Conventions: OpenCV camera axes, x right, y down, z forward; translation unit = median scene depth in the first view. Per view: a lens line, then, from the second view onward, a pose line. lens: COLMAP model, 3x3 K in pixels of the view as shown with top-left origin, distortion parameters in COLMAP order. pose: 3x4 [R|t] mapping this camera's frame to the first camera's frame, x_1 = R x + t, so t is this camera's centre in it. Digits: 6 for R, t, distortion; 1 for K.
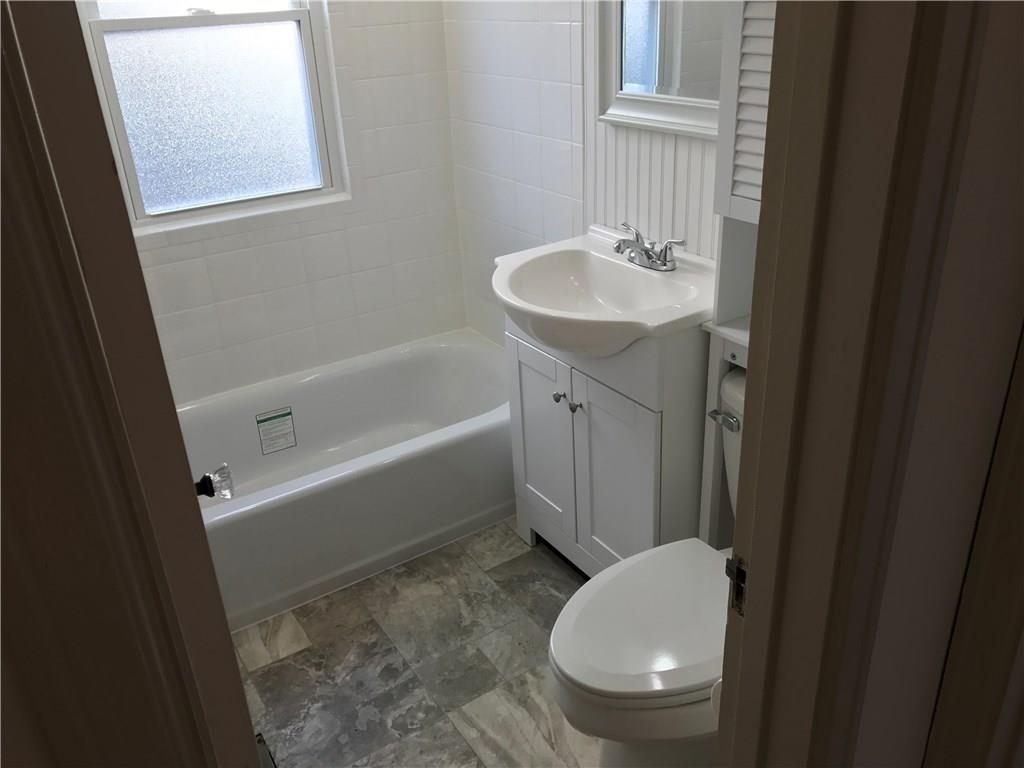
lens RADIAL K [[840.3, 0, 512.0], [0, 840.3, 384.0], [0, 0, 1]] dist [-0.000513, 0.002114]
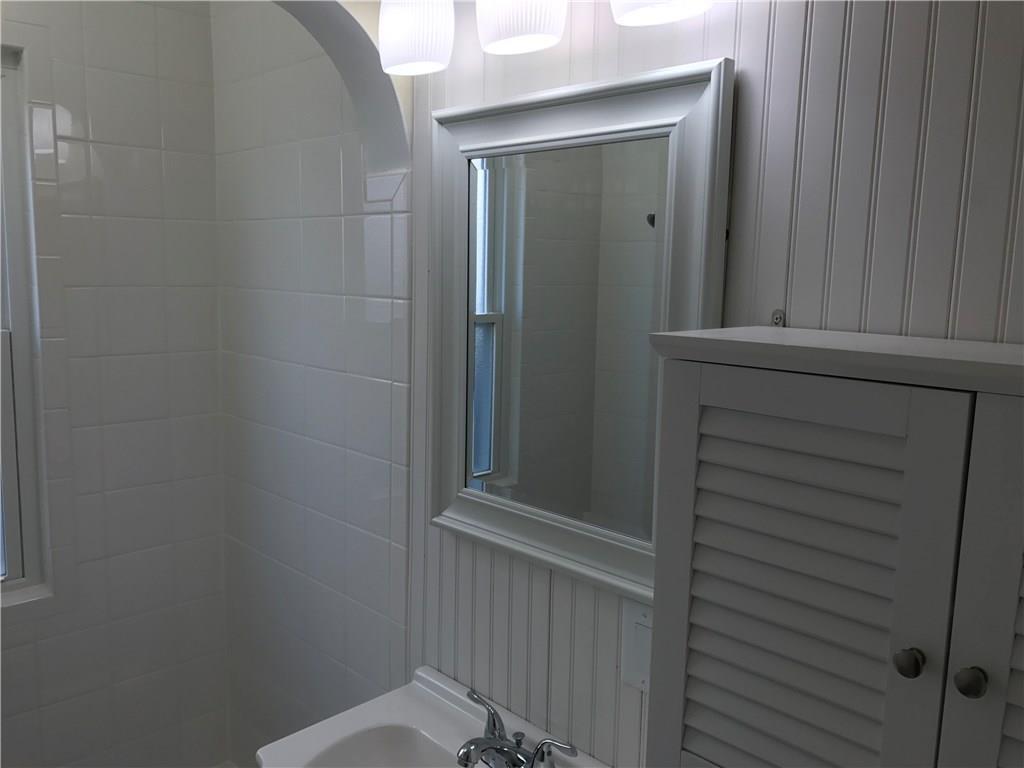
lens RADIAL K [[836.5, 0, 512.0], [0, 836.5, 384.0], [0, 0, 1]] dist [0.006680, 0.002407]
pose [[0.977048, 0.040772, 0.209082, 0.022137], [0.025147, 0.952572, -0.303271, -0.214974], [-0.211530, 0.301568, 0.929684, 0.330807]]
